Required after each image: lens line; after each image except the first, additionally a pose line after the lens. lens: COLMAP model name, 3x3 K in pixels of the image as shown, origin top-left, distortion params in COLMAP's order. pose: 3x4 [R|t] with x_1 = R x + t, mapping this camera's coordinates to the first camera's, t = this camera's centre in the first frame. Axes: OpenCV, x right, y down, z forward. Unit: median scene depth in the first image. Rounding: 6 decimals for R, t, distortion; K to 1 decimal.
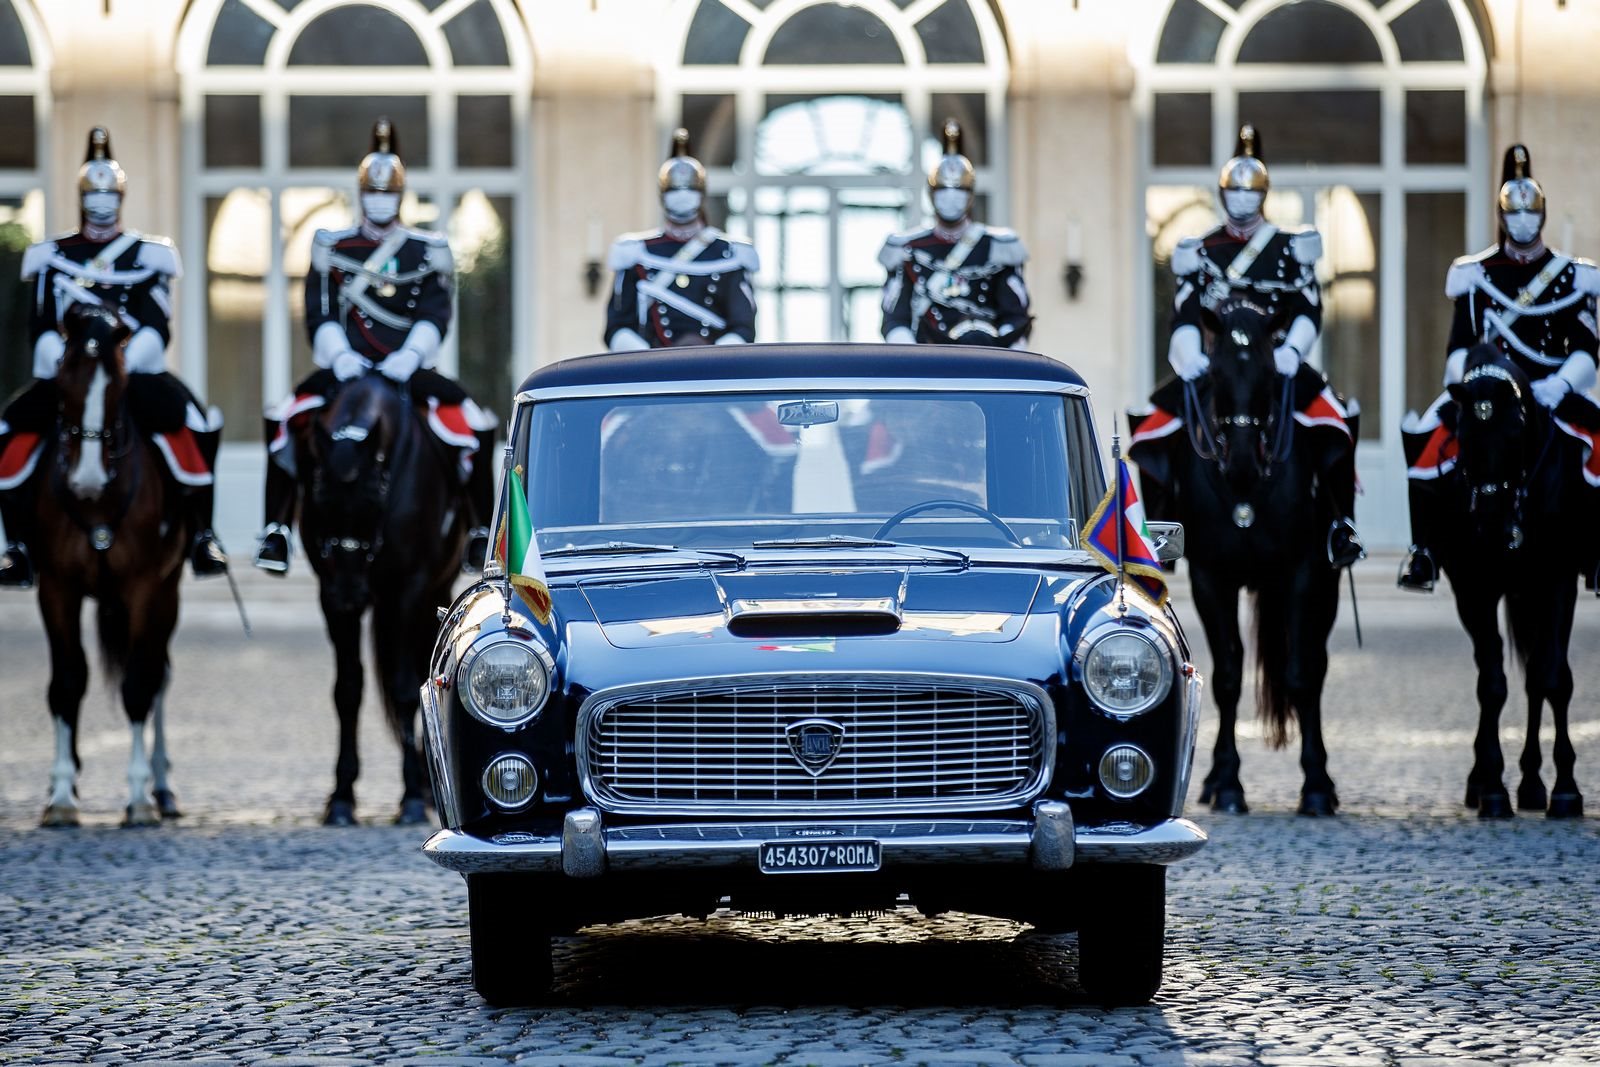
lens RADIAL K [[6574.7, 0, 751.7], [0, 6574.7, 534.4], [0, 0, 1]] dist [0.381148, 1.601795]
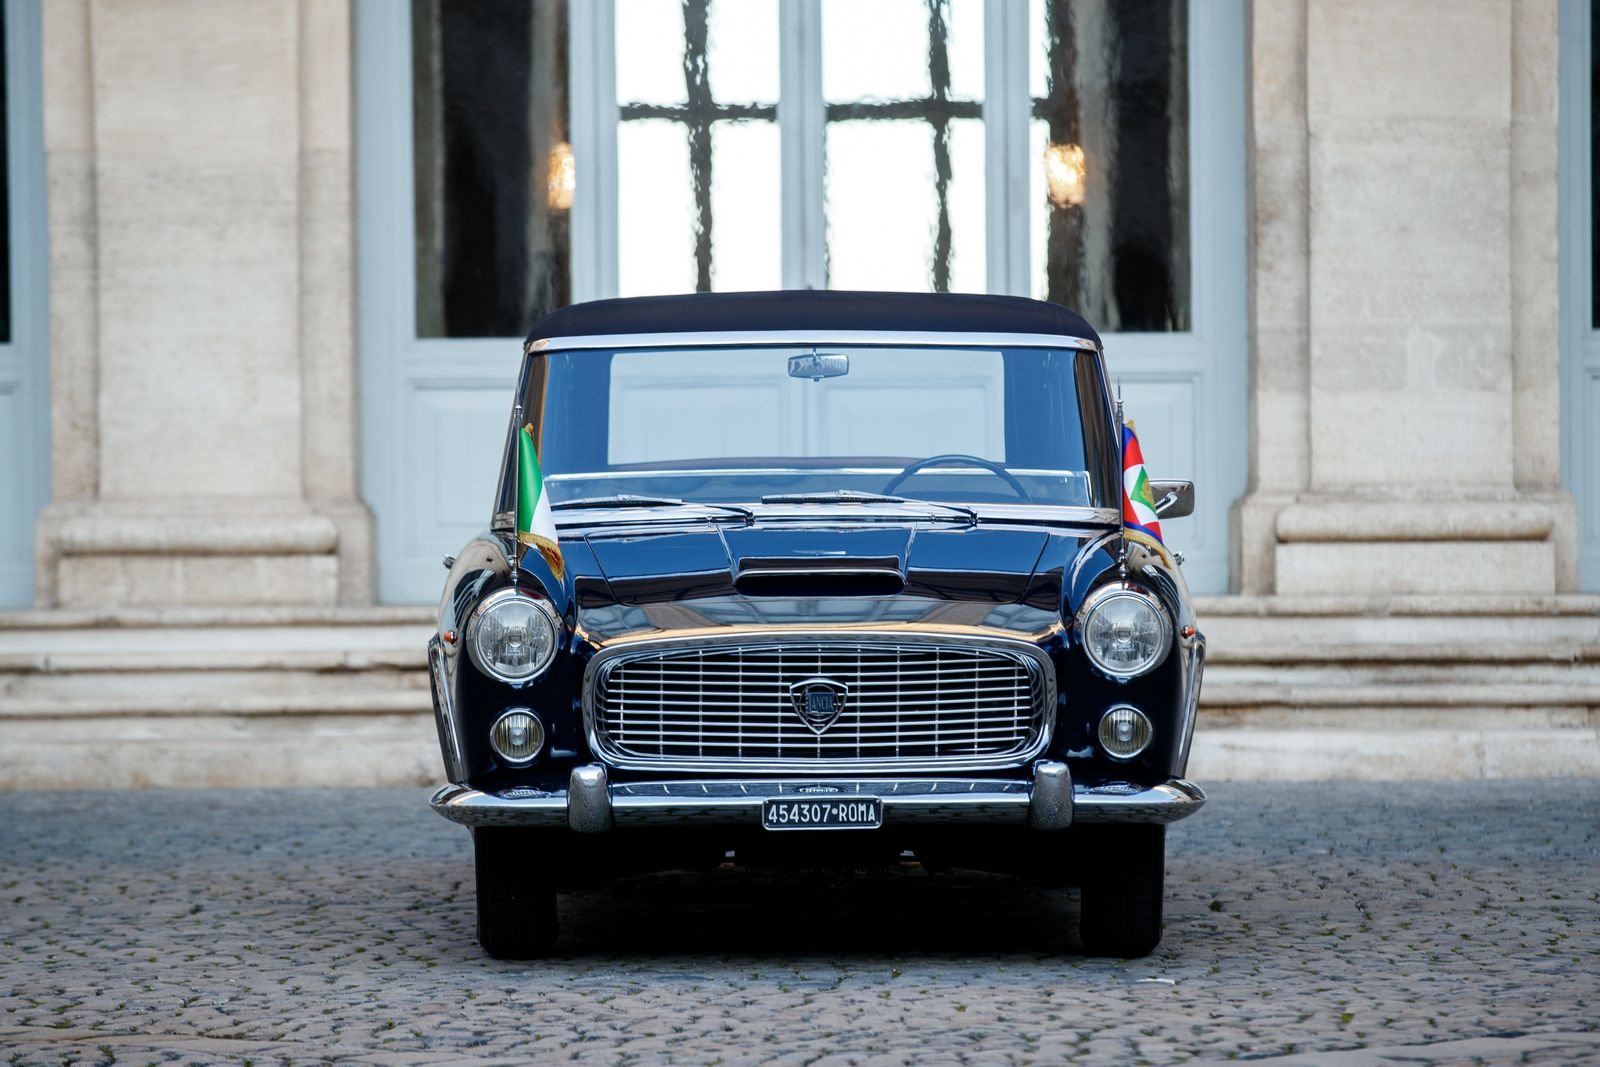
lens RADIAL K [[8005.1, 0, 800.0], [0, 8005.1, 533.5], [0, 0, 1]] dist [0.387165, 8.425213]
pose [[0.999956, 0.009261, 0.001608, 0.004529], [-0.009288, 0.999808, 0.017239, -0.015444], [-0.001448, -0.017253, 0.999850, -0.233061]]
